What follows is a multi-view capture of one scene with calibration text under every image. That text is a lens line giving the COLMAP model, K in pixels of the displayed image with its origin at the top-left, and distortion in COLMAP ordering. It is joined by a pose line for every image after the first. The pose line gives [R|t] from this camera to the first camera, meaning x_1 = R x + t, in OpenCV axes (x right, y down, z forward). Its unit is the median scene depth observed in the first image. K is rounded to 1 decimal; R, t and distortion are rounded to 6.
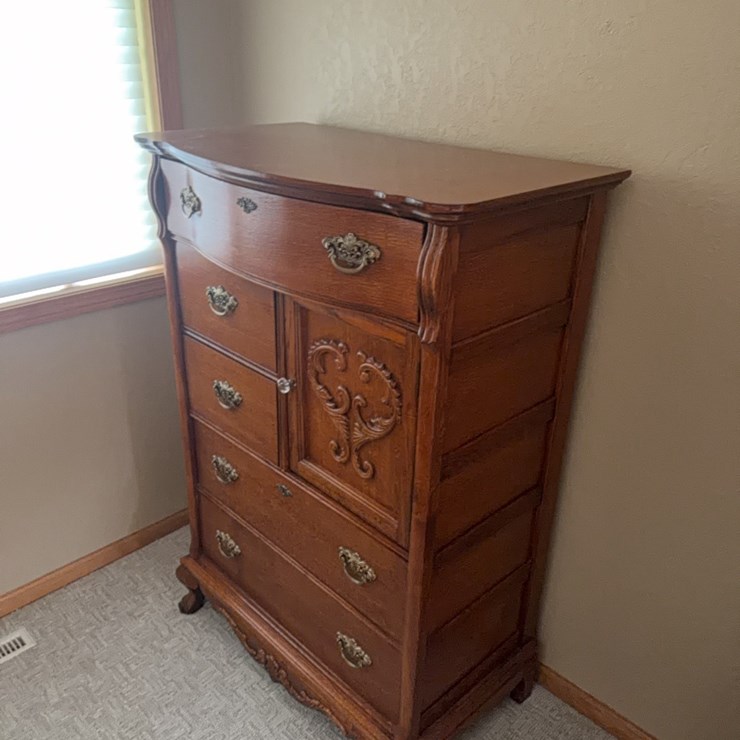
lens RADIAL K [[697.5, 0, 370.0], [0, 697.5, 370.0], [0, 0, 1]] dist [0.004624, 0.007685]
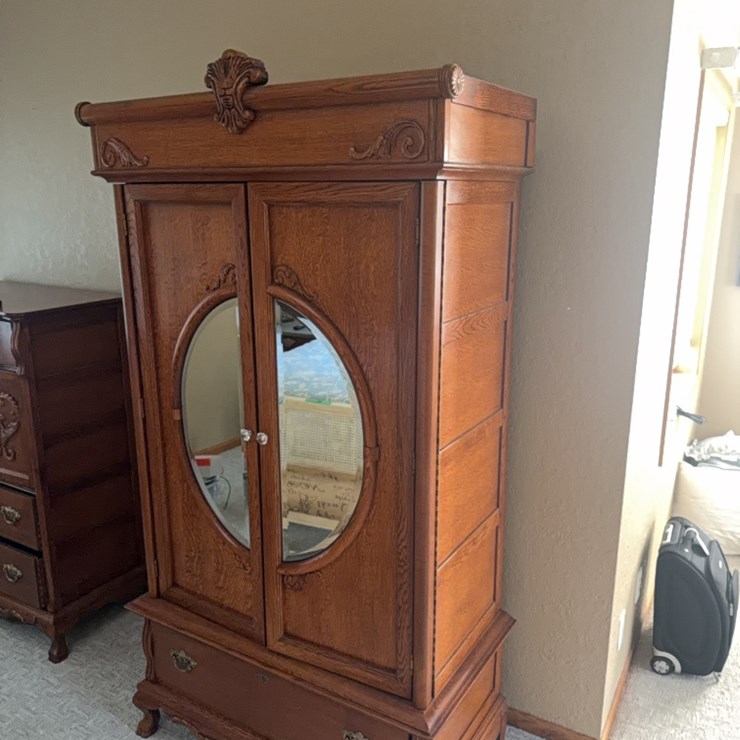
lens RADIAL K [[697.5, 0, 370.0], [0, 697.5, 370.0], [0, 0, 1]] dist [0.004624, 0.007685]
pose [[0.969342, -0.070737, 0.235315, 0.513197], [0.114519, 0.977354, -0.177946, 0.369345], [-0.217399, 0.199438, 0.955491, -1.071365]]
